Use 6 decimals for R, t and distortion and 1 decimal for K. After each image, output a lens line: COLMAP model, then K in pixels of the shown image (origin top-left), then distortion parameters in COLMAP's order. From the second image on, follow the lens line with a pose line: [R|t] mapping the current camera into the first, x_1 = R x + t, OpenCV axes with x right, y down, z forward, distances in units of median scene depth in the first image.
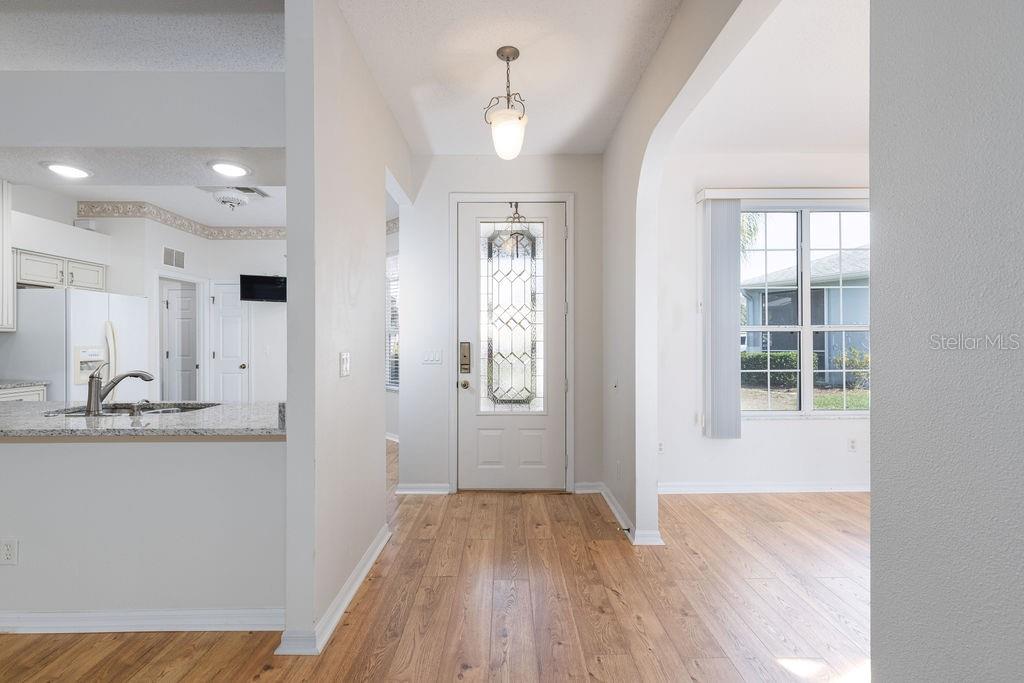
lens RADIAL K [[455.5, 0, 512.0], [0, 455.5, 341.5], [0, 0, 1]] dist [0.000867, -0.000153]
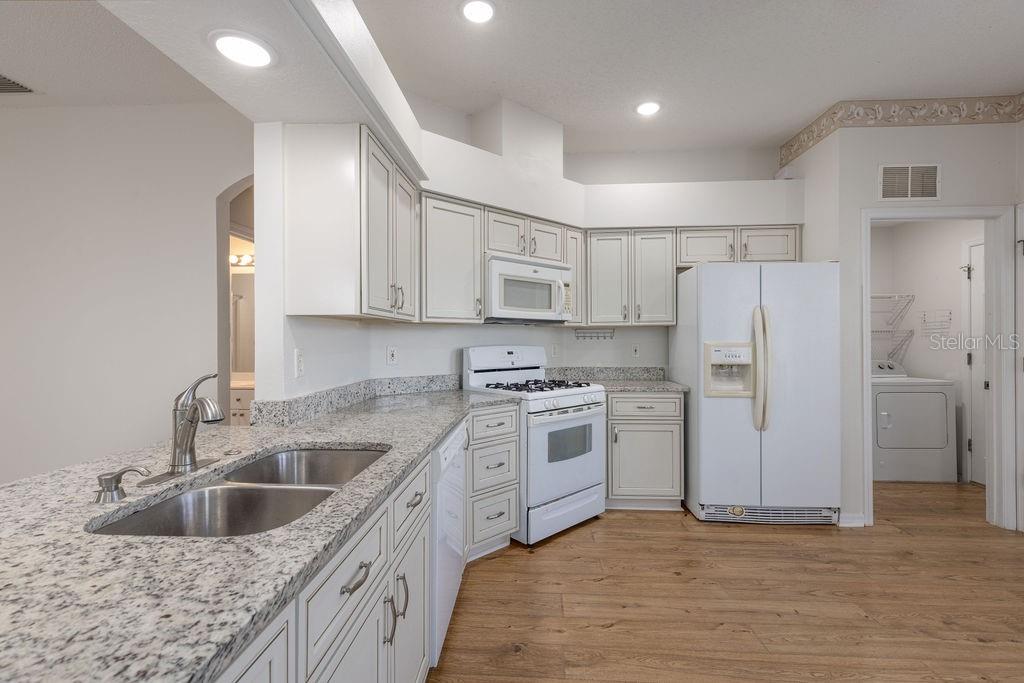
lens RADIAL K [[461.0, 0, 510.1], [0, 461.0, 340.2], [0, 0, 1]] dist [0.005084, -0.000205]
pose [[-0.068067, 0.002256, -0.997678, -0.175193], [0.003576, 0.999992, 0.002017, 0.002480], [0.997674, -0.003430, -0.068075, 0.619026]]
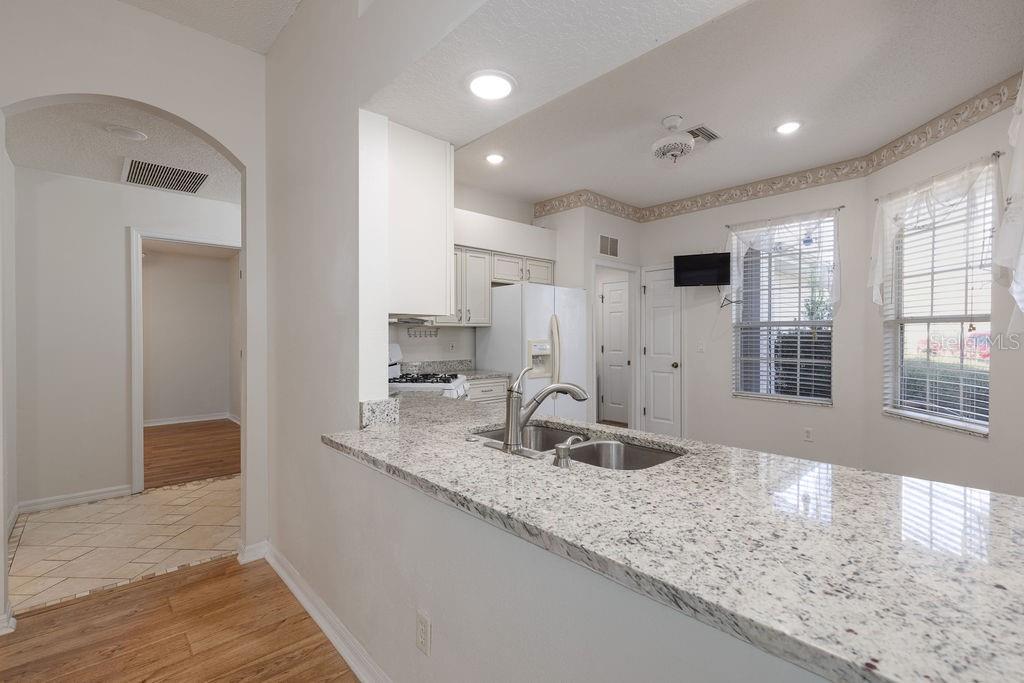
lens RADIAL K [[455.5, 0, 512.0], [0, 455.5, 341.5], [0, 0, 1]] dist [0.000867, -0.000153]
pose [[0.666577, 0.008561, -0.745387, -0.196360], [0.000132, 0.999933, 0.011603, 0.000902], [0.745437, -0.007833, 0.666531, 0.253933]]
